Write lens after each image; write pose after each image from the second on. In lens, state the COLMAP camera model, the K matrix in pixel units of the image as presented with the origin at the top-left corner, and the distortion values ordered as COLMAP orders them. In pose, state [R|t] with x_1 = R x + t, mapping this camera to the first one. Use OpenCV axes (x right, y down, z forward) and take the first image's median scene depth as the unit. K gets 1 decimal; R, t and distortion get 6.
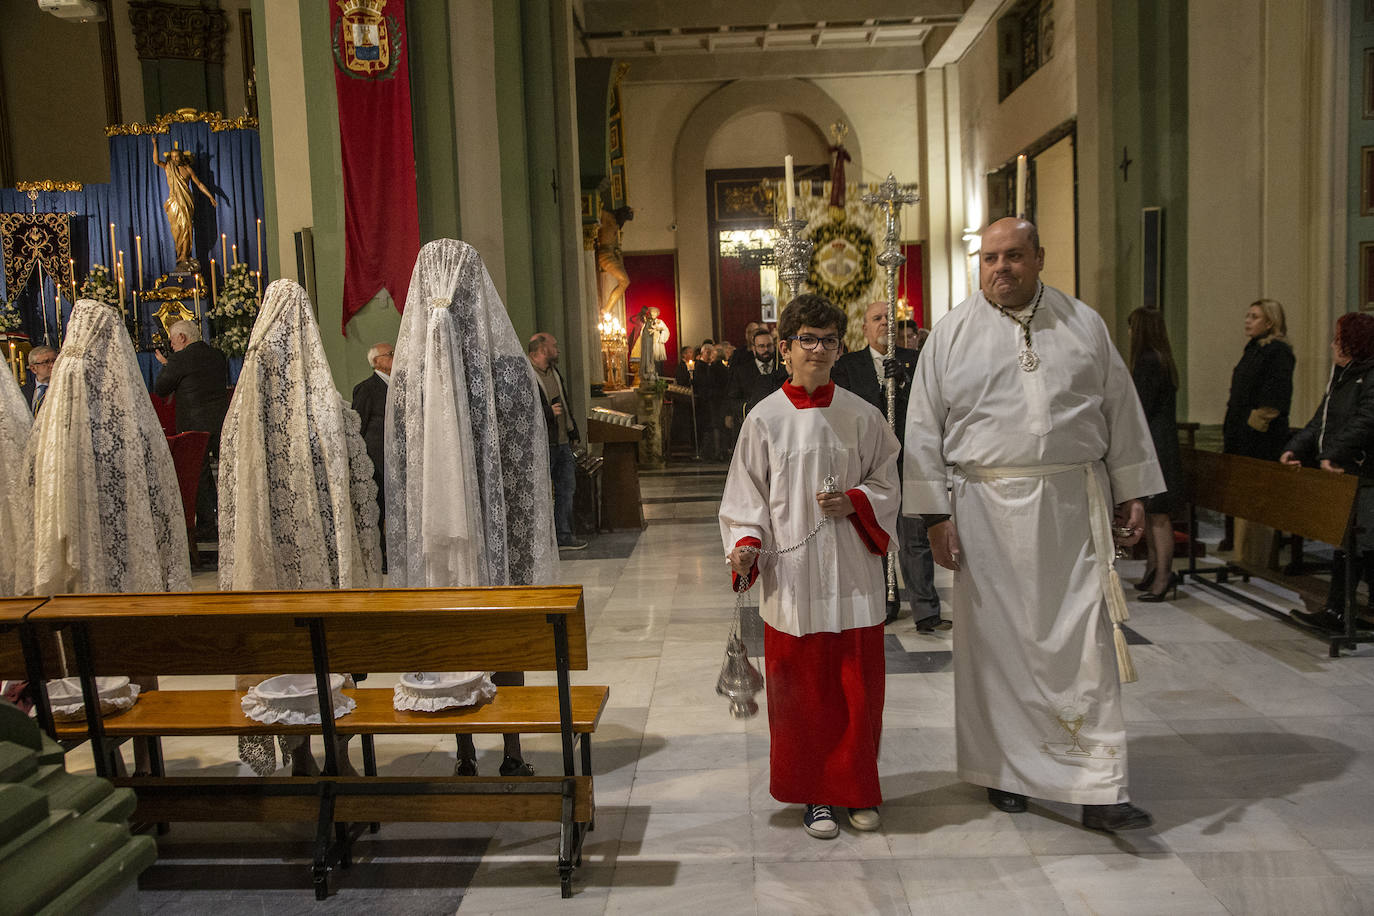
lens RADIAL K [[1226.4, 0, 687.0], [0, 1226.4, 458.0], [0, 0, 1]] dist [-0.010150, 0.087592]
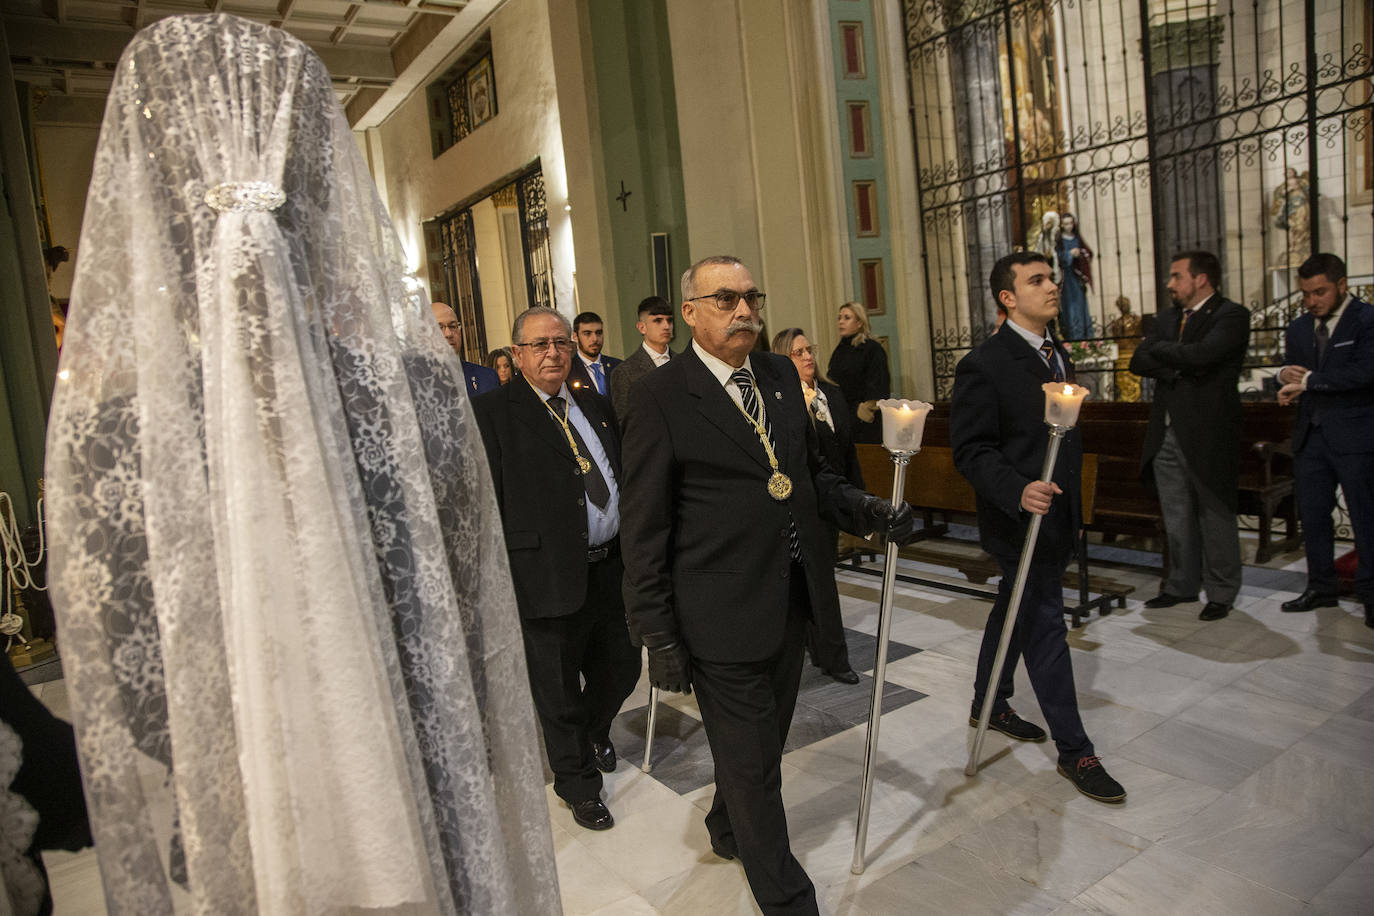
lens RADIAL K [[934.7, 0, 693.8], [0, 934.7, 459.9], [0, 0, 1]] dist [-0.133650, 0.076495]
pose [[0.810631, -0.107042, 0.575690, -0.098203], [0.110277, 0.993465, 0.029439, -0.020374], [-0.575079, 0.039621, 0.817138, 0.291482]]
